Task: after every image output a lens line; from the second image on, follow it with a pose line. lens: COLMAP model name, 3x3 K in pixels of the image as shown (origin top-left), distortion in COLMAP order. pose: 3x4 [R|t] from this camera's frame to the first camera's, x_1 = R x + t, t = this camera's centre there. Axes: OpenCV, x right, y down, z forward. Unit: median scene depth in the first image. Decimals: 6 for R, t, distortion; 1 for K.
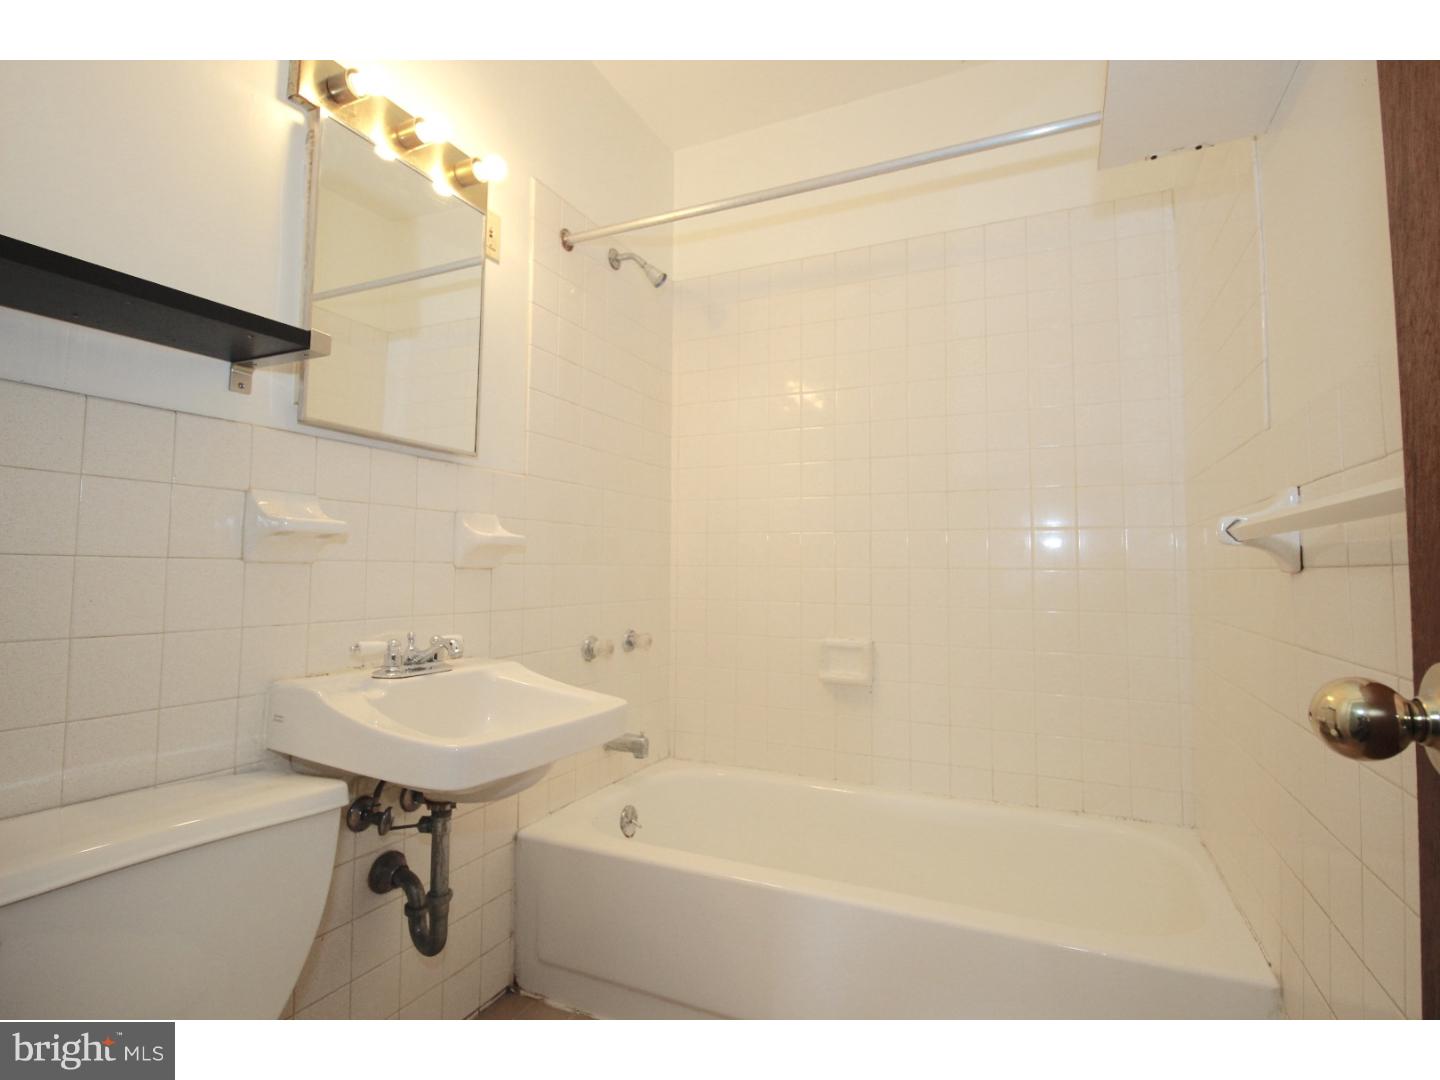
lens RADIAL K [[711.9, 0, 720.0], [0, 711.9, 540.0], [0, 0, 1]] dist [-0.000462, 0.000028]
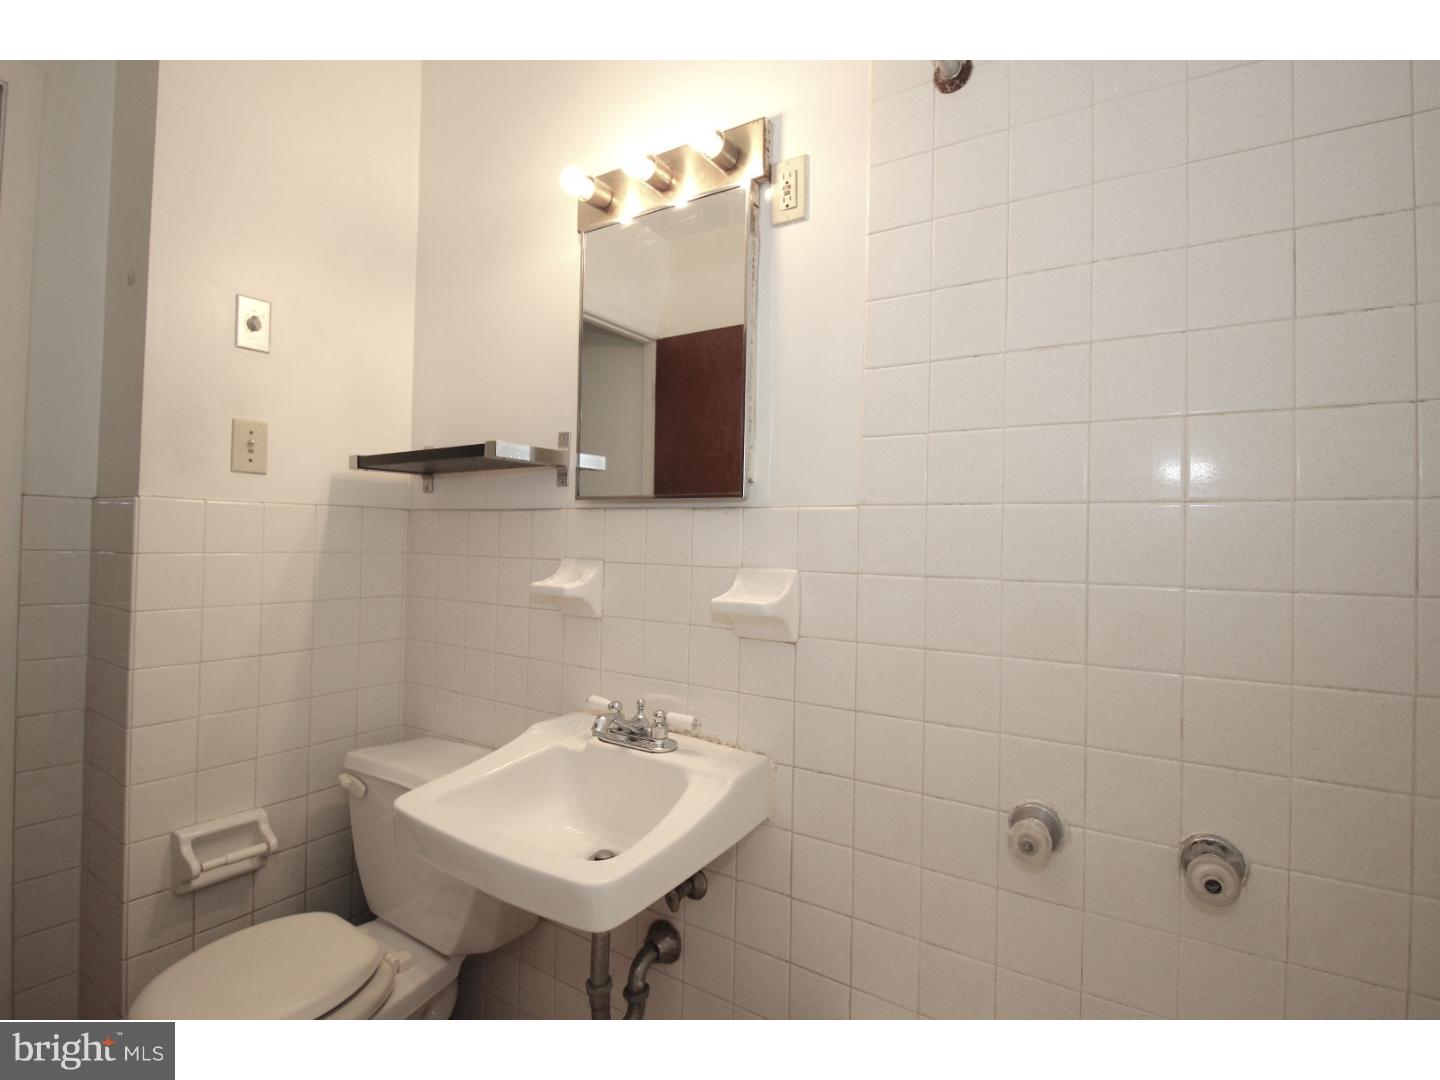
lens RADIAL K [[711.9, 0, 720.0], [0, 711.9, 540.0], [0, 0, 1]] dist [-0.000462, 0.000028]
pose [[-0.139991, -0.016177, -0.990021, 0.483295], [0.018644, 0.999646, -0.018970, -0.061369], [0.989977, -0.021114, -0.139640, 1.194081]]
